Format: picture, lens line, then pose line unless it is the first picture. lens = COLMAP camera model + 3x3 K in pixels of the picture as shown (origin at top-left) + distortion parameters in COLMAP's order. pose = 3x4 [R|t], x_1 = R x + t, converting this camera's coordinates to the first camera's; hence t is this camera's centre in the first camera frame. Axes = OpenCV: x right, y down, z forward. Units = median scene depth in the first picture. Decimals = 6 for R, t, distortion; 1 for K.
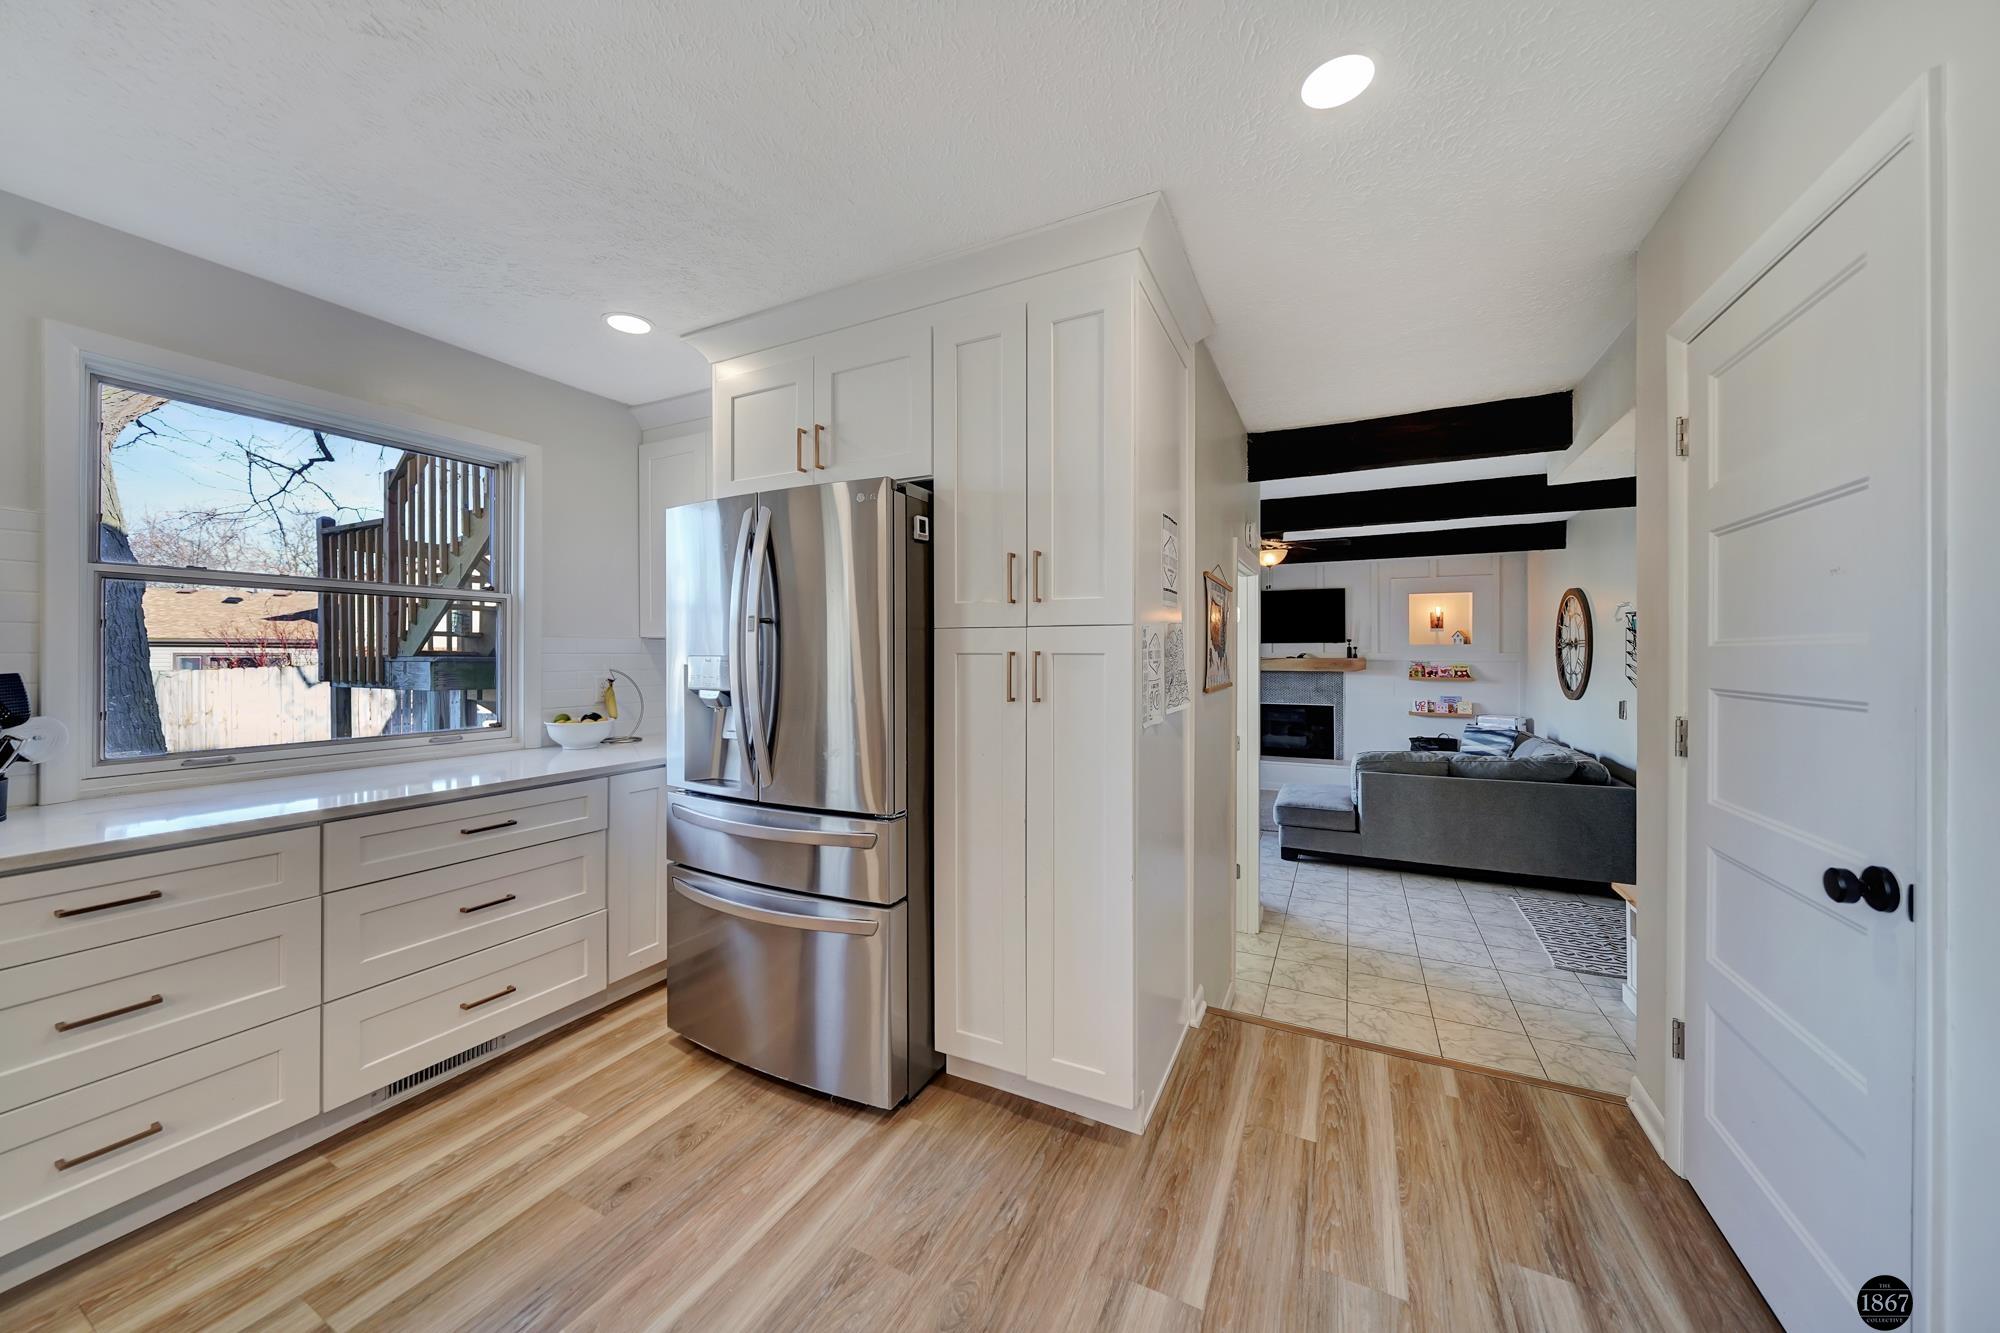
lens RADIAL K [[693.8, 0, 1001.0], [0, 693.8, 649.8], [0, 0, 1]] dist [-0.004549, -0.000056]
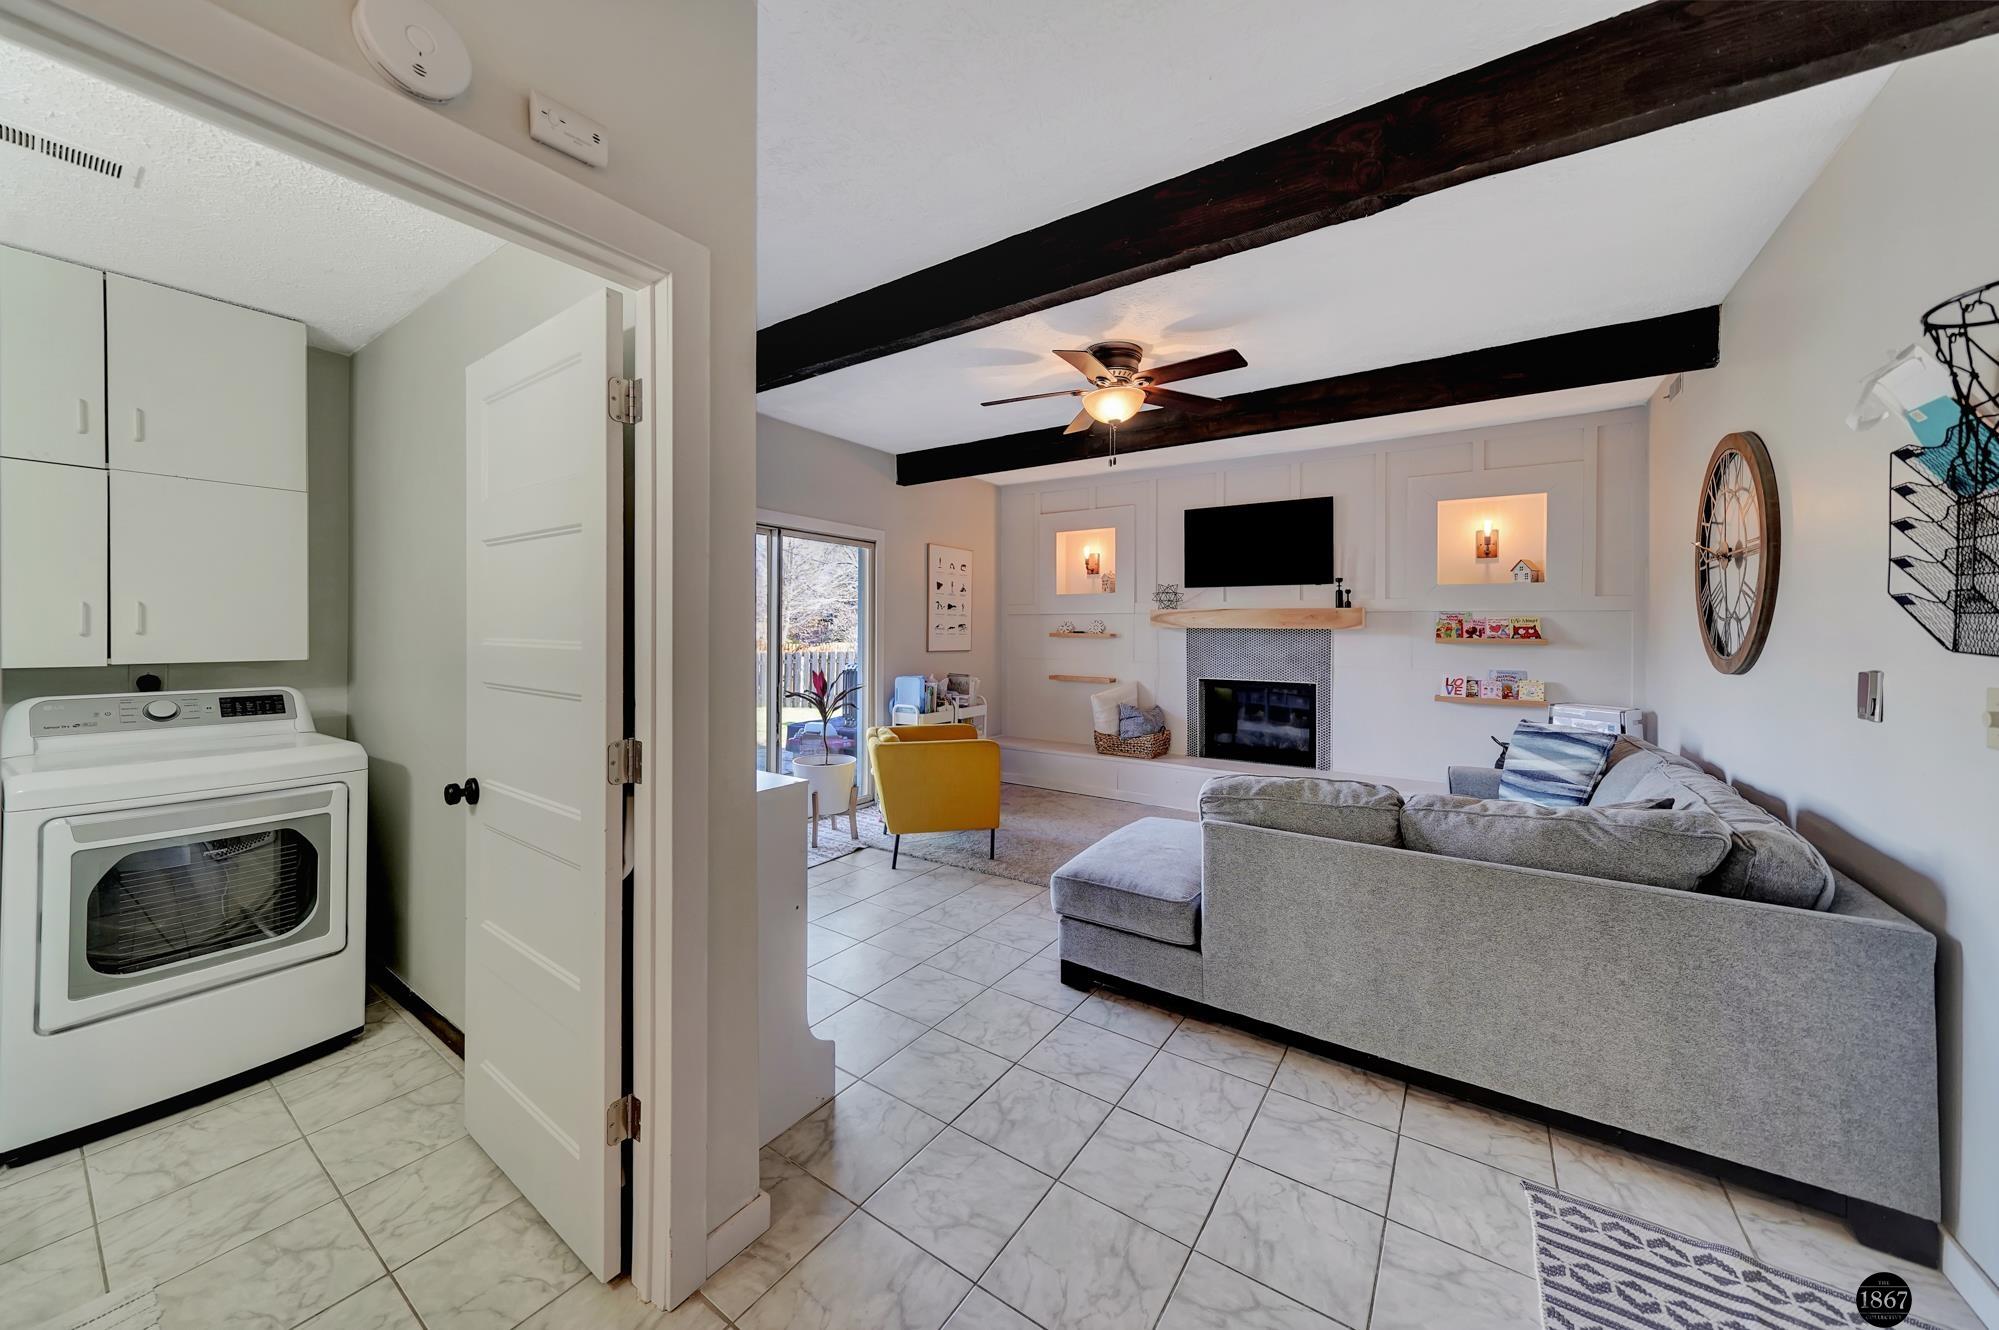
lens RADIAL K [[693.5, 0, 1008.6], [0, 693.5, 624.6], [0, 0, 1]] dist [-0.004549, -0.000056]
pose [[0.990335, 0.006139, -0.138563, 0.398048], [-0.006871, 0.999965, -0.004805, 0.043104], [0.138528, 0.005711, 0.990342, 0.460520]]
